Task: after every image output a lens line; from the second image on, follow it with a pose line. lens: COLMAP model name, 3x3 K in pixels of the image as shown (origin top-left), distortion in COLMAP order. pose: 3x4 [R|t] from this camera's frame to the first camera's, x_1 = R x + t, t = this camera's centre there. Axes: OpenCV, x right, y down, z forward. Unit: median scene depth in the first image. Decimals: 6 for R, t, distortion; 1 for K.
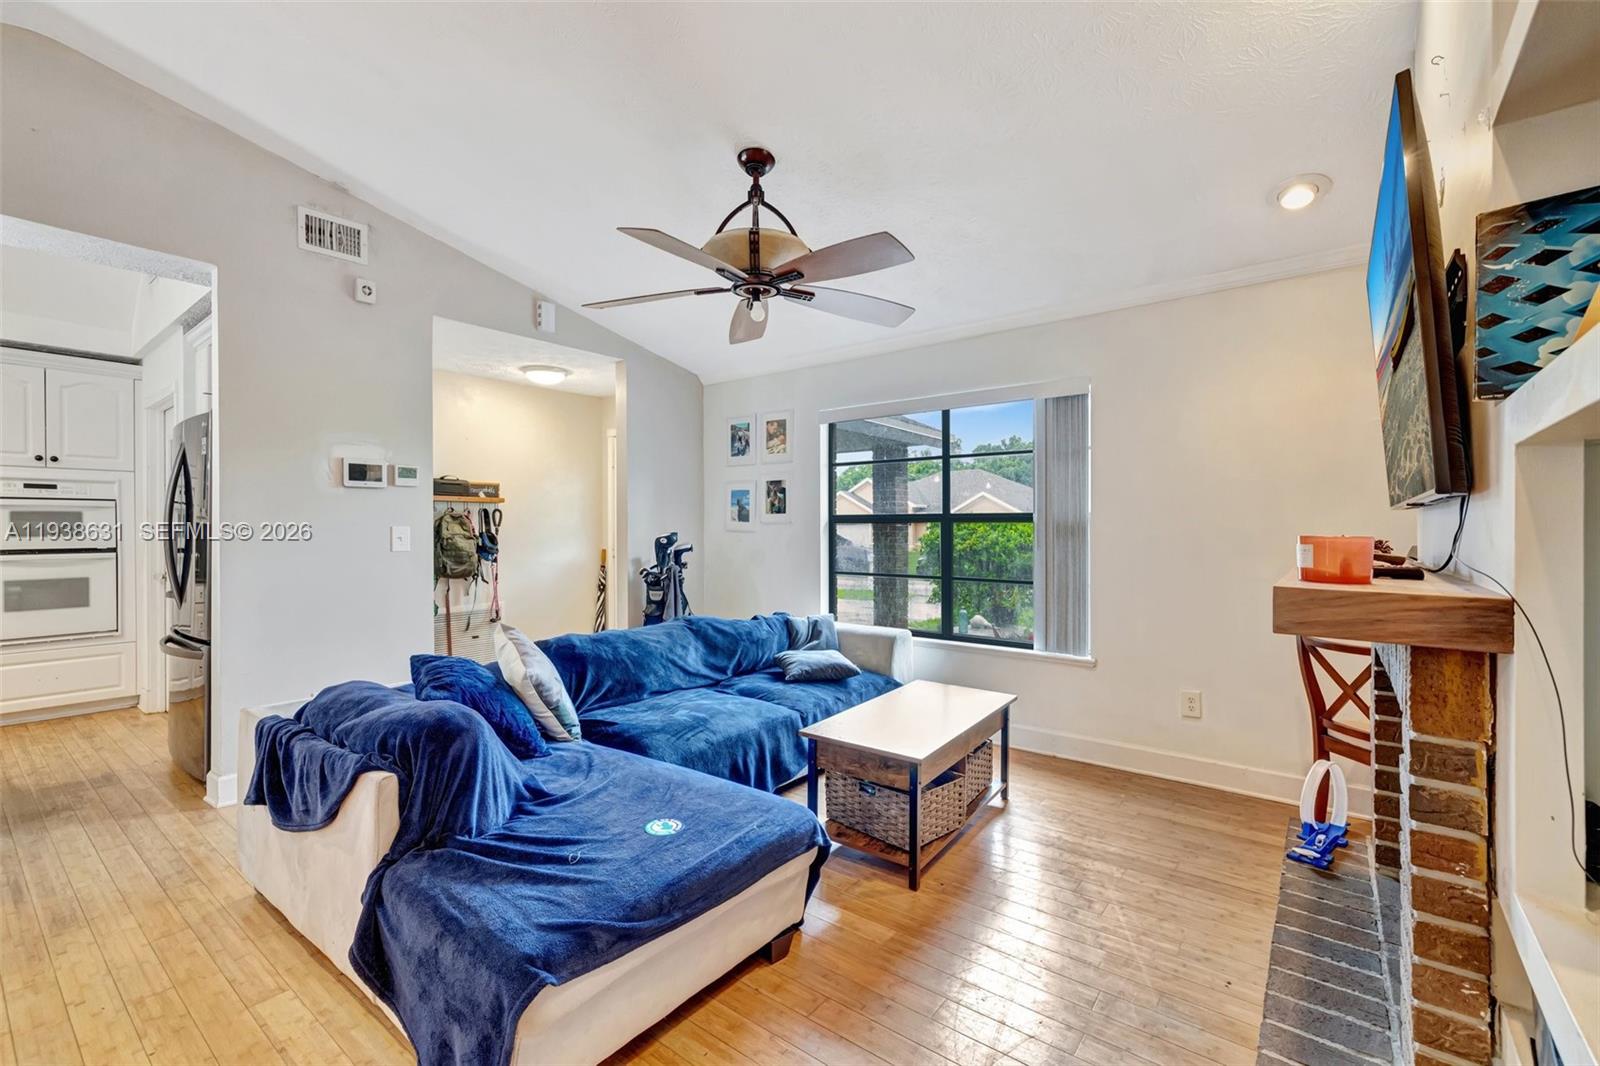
lens RADIAL K [[694.6, 0, 800.0], [0, 694.6, 533.0], [0, 0, 1]] dist [-0.003818, -0.000267]
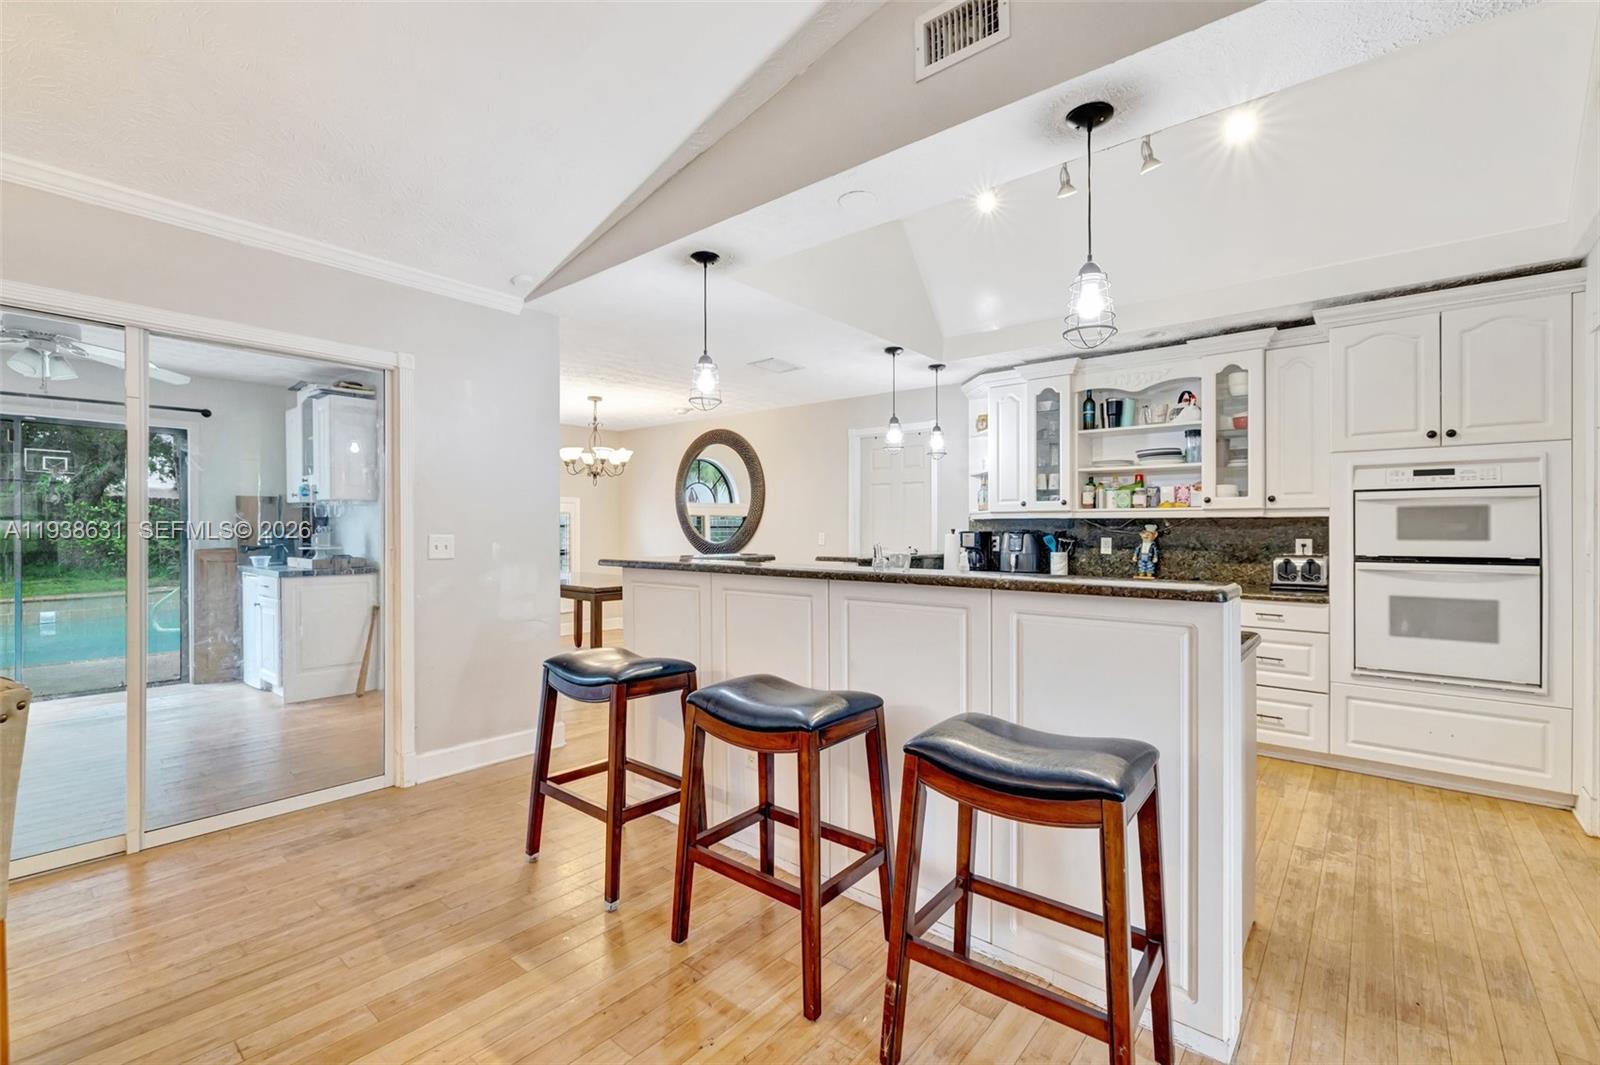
lens RADIAL K [[694.6, 0, 800.0], [0, 694.6, 532.5], [0, 0, 1]] dist [-0.003818, -0.000267]
pose [[-0.036705, 0.001647, -0.999325, -0.327285], [-0.004883, 0.999986, 0.001827, -0.001346], [0.999314, 0.004946, -0.036696, 0.342769]]
